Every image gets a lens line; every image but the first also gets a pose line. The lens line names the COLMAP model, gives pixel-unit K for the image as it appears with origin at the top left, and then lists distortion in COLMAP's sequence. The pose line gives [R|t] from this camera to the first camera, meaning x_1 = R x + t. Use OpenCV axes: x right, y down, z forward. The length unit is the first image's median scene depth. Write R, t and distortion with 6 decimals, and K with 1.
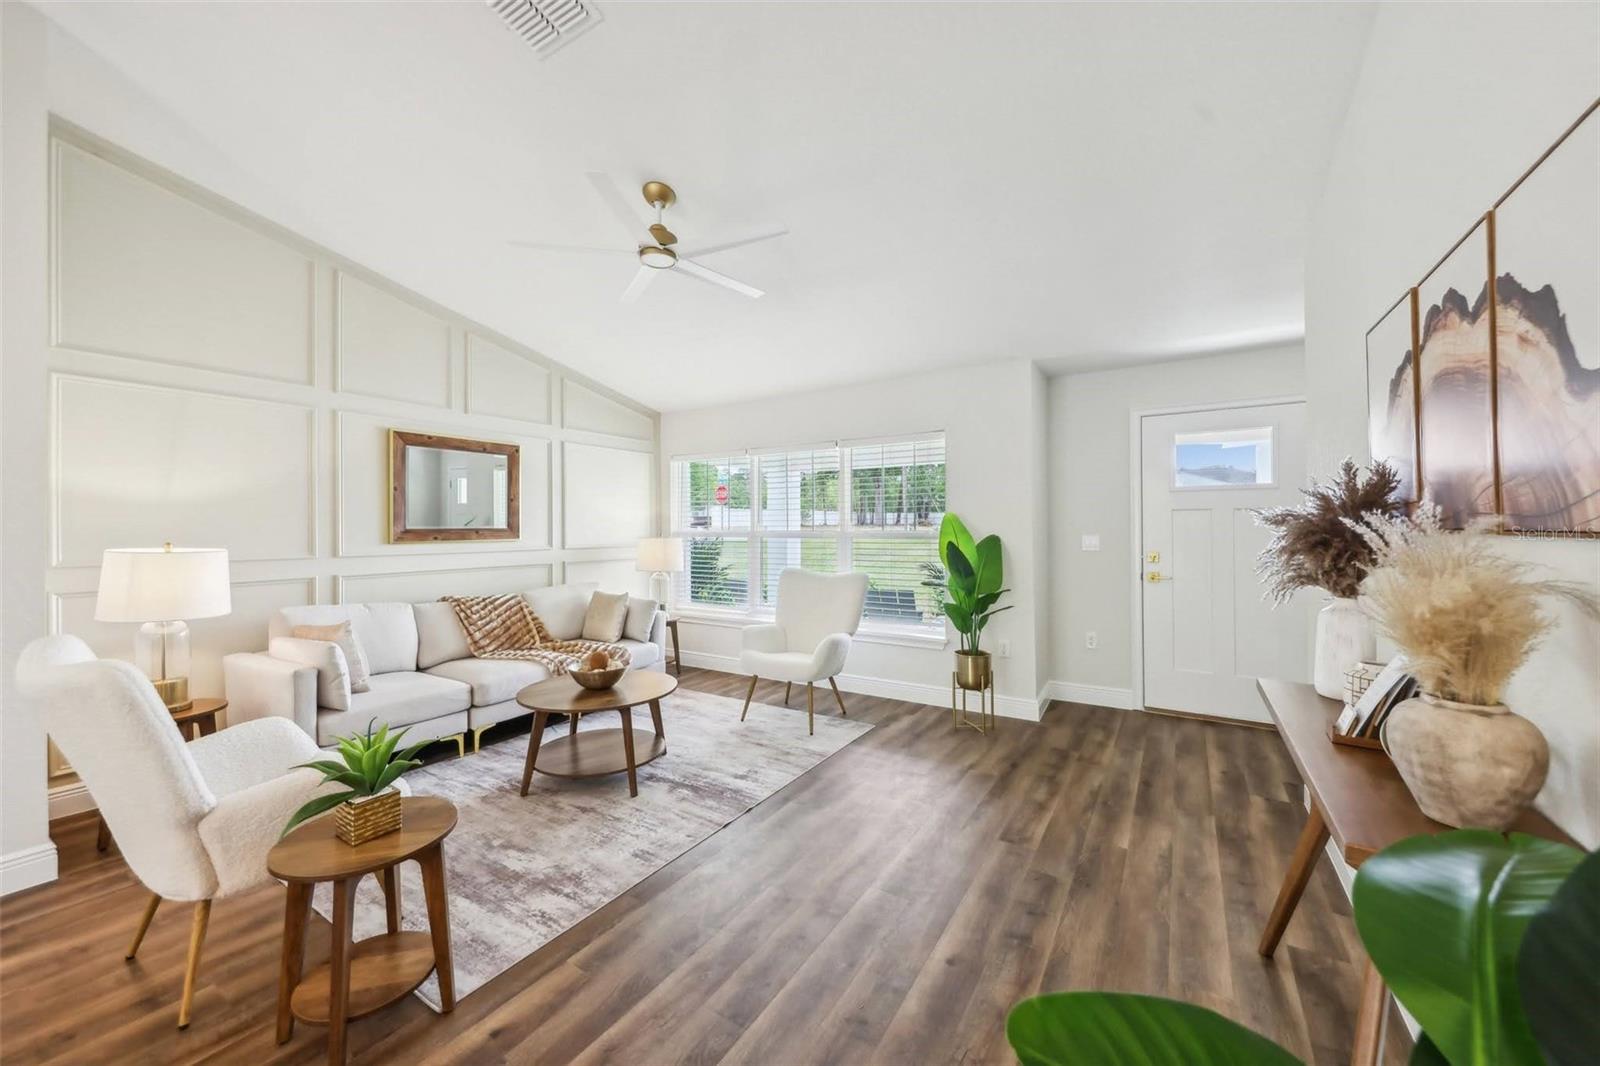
lens RADIAL K [[598.1, 0, 790.8], [0, 598.1, 540.6], [0, 0, 1]] dist [0.002440, 0.000045]
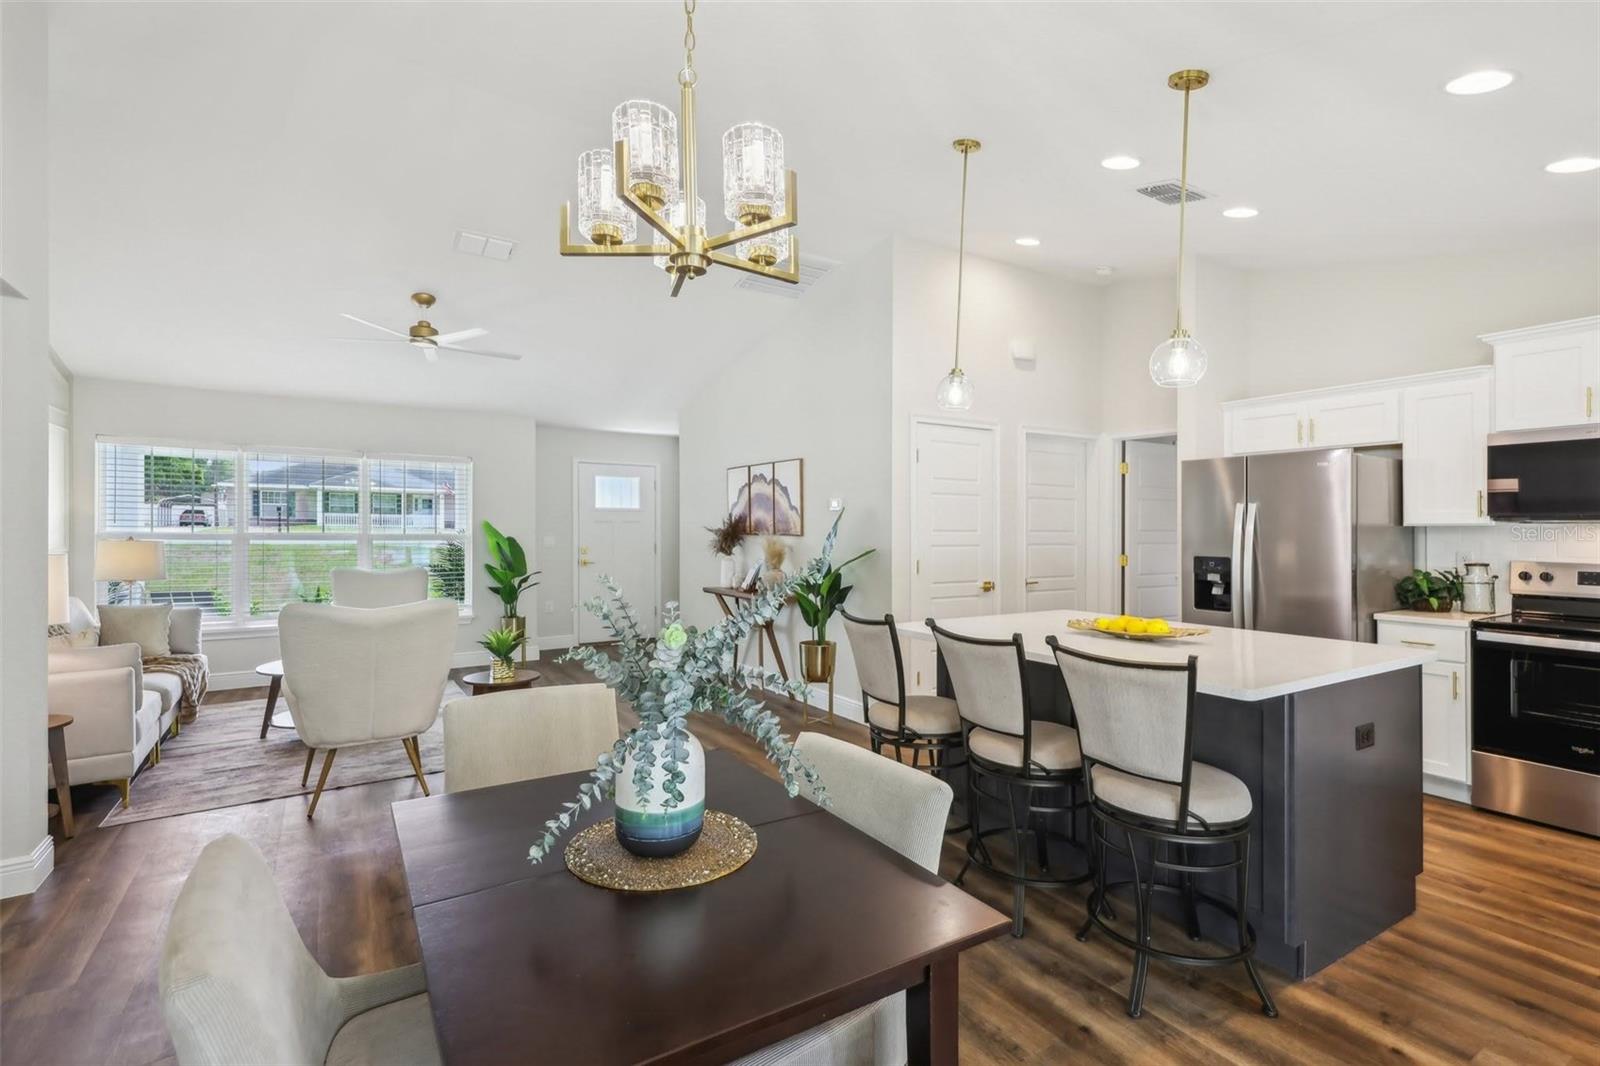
lens RADIAL K [[765.2, 0, 800.0], [0, 765.2, 533.0], [0, 0, 1]] dist [0.001642, -0.014909]
pose [[0.404225, 0.001911, 0.914658, -1.104733], [0.010552, 0.999922, -0.006753, 0.003121], [-0.914599, 0.012381, 0.404173, -0.410394]]
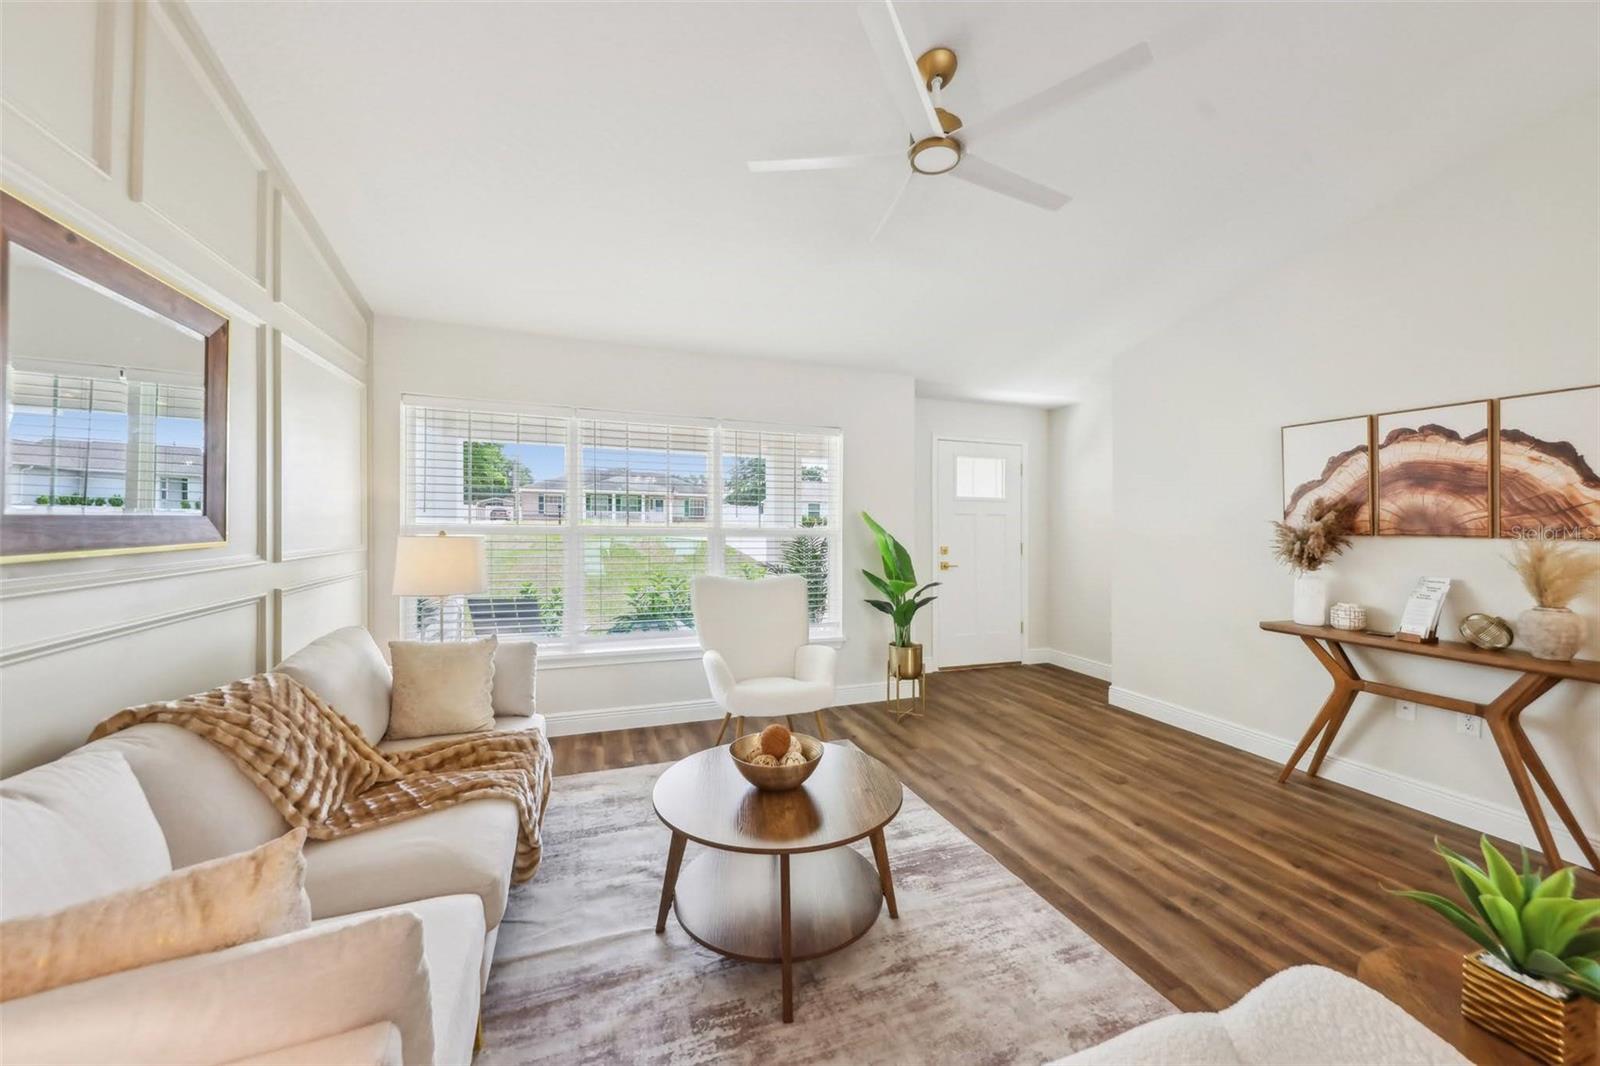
lens RADIAL K [[613.2, 0, 797.9], [0, 613.2, 536.5], [0, 0, 1]] dist [0.000669, -0.000045]
pose [[0.591919, -0.006368, 0.805972, -0.663266], [0.001515, 0.999976, 0.006788, -0.010890], [-0.805996, -0.002797, 0.591914, 0.499352]]
